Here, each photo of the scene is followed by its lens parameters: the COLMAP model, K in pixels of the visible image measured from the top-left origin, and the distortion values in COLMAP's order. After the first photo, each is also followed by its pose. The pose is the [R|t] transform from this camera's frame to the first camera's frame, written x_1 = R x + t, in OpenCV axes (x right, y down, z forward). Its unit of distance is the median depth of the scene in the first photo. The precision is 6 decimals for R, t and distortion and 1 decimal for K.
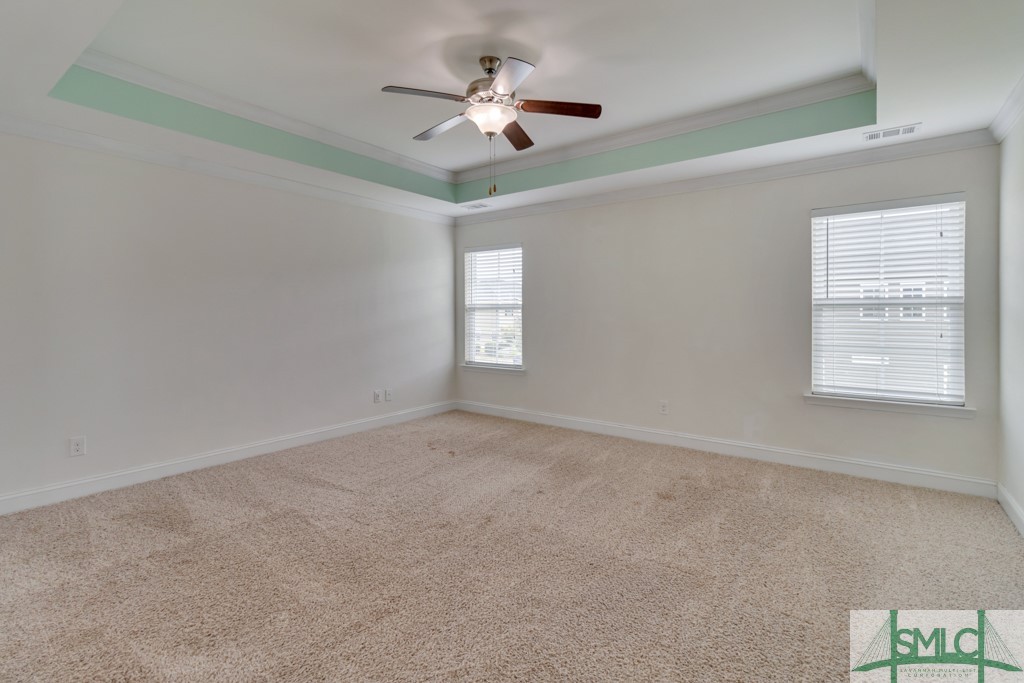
lens RADIAL K [[455.4, 0, 421.0], [0, 455.4, 334.4], [0, 0, 1]] dist [-0.000900, 0.000173]
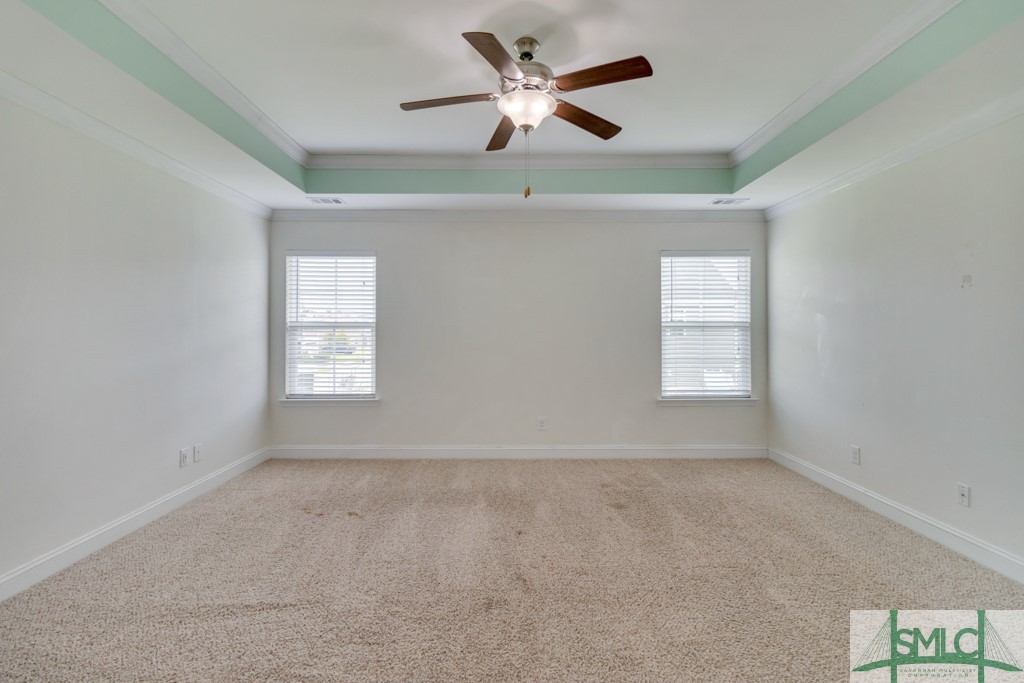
lens RADIAL K [[500.0, 0, 503.2], [0, 500.0, 338.3], [0, 0, 1]] dist [0.000002, 0.000115]
pose [[0.770048, -0.007427, 0.637943, -0.288440], [0.029598, 0.999271, -0.024093, -0.010236], [-0.637299, 0.037434, 0.769707, 0.183377]]
